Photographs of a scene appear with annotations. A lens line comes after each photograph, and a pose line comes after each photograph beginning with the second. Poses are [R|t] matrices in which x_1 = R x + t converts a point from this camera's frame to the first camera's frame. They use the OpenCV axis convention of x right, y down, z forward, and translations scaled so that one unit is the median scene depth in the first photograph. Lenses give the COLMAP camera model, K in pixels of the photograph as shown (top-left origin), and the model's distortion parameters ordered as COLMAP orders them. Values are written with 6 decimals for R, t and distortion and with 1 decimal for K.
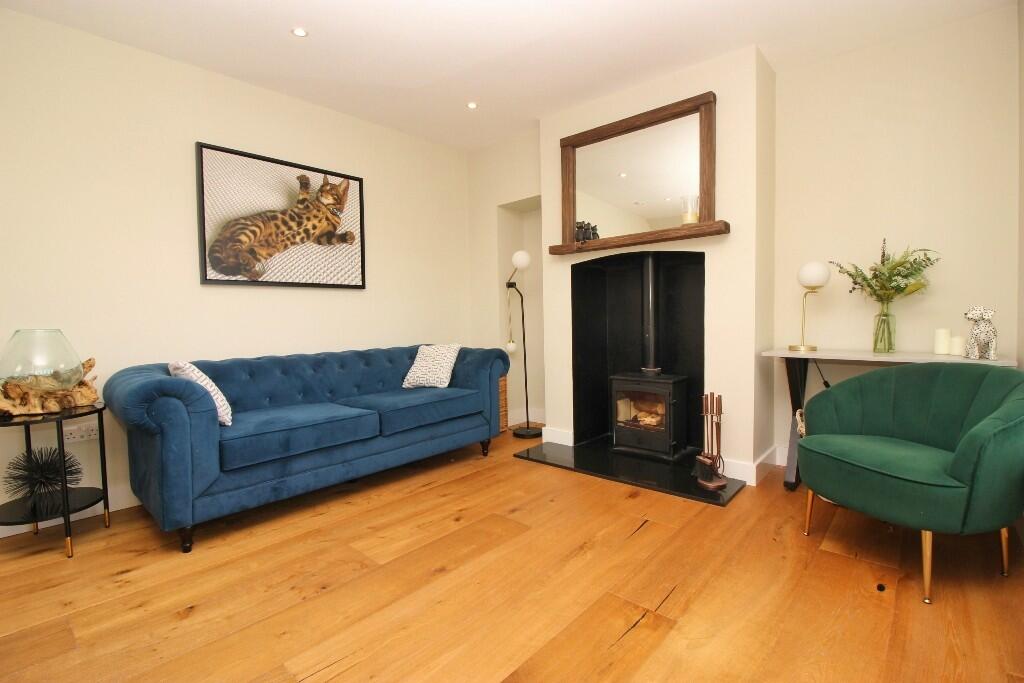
lens RADIAL K [[468.0, 0, 515.2], [0, 468.0, 337.7], [0, 0, 1]] dist [-0.020214, -0.000463]
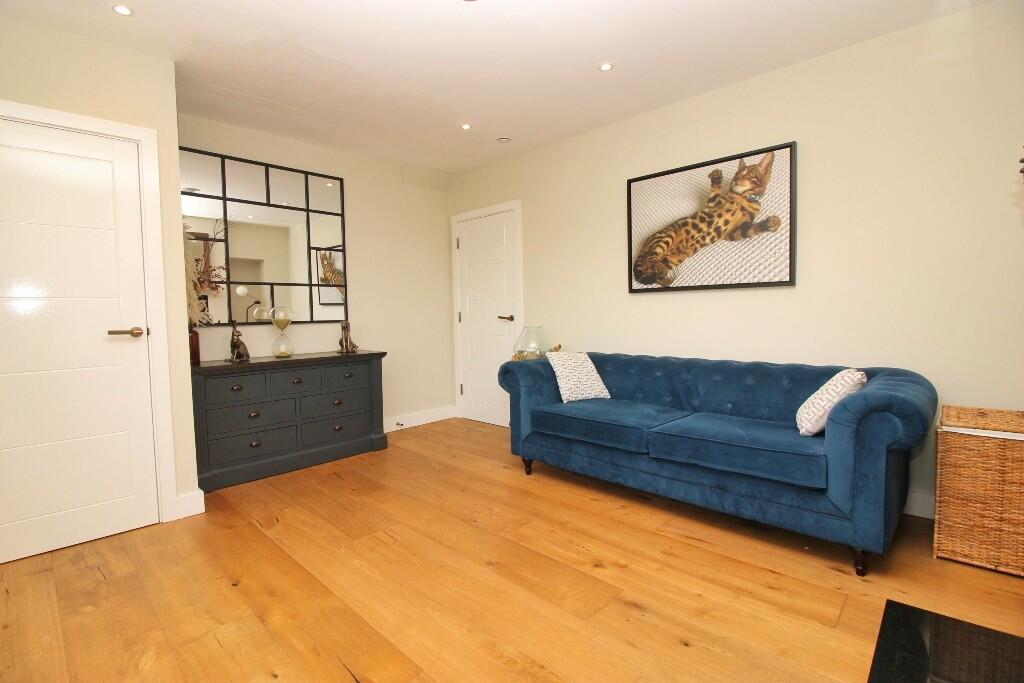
lens RADIAL K [[468.0, 0, 515.4], [0, 468.0, 342.9], [0, 0, 1]] dist [-0.020214, -0.000463]
pose [[-0.033076, 0.079887, -0.996255, 0.528161], [-0.030293, 0.996262, 0.080893, -0.065705], [0.998994, 0.032855, -0.030533, 0.641228]]
